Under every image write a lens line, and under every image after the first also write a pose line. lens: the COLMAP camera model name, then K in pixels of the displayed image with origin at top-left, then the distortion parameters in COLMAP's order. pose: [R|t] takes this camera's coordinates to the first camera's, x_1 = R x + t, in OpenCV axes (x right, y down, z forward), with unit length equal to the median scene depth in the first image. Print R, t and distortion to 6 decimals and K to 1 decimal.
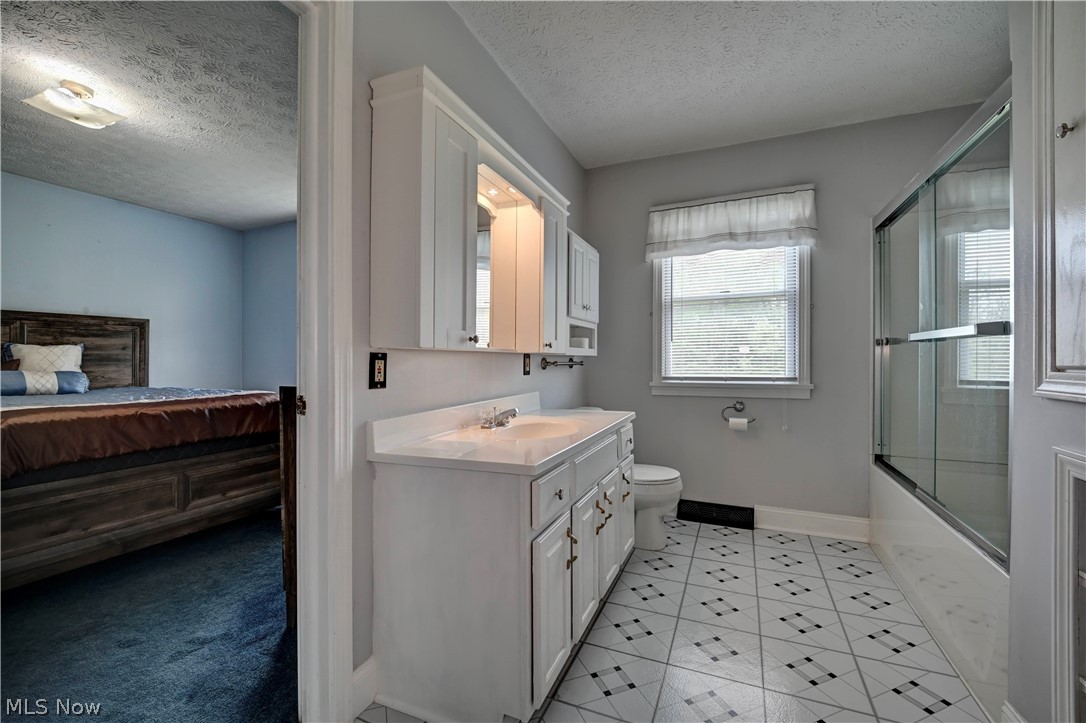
lens RADIAL K [[450.4, 0, 547.4], [0, 450.4, 360.6], [0, 0, 1]] dist [-0.015608, -0.000565]
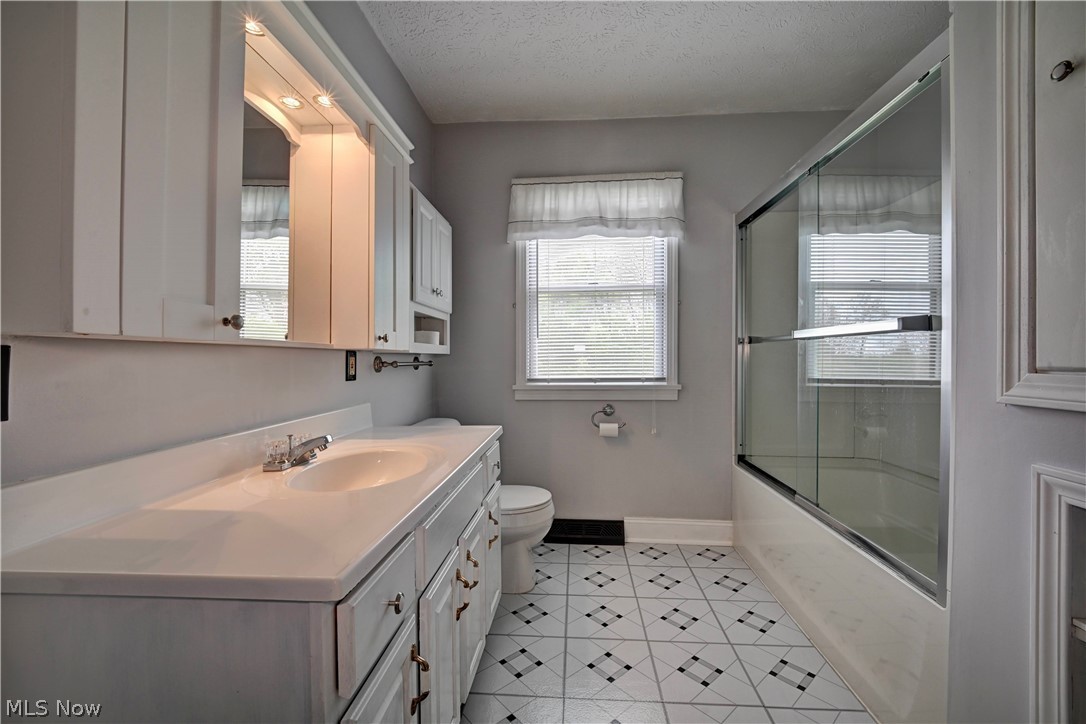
lens RADIAL K [[447.7, 0, 545.3], [0, 447.7, 361.4], [0, 0, 1]] dist [0.008099, -0.009642]
pose [[0.944347, -0.002456, 0.328942, 0.010040], [0.001175, 0.999991, 0.004092, -0.000554], [-0.328949, -0.003477, 0.944341, 0.217512]]
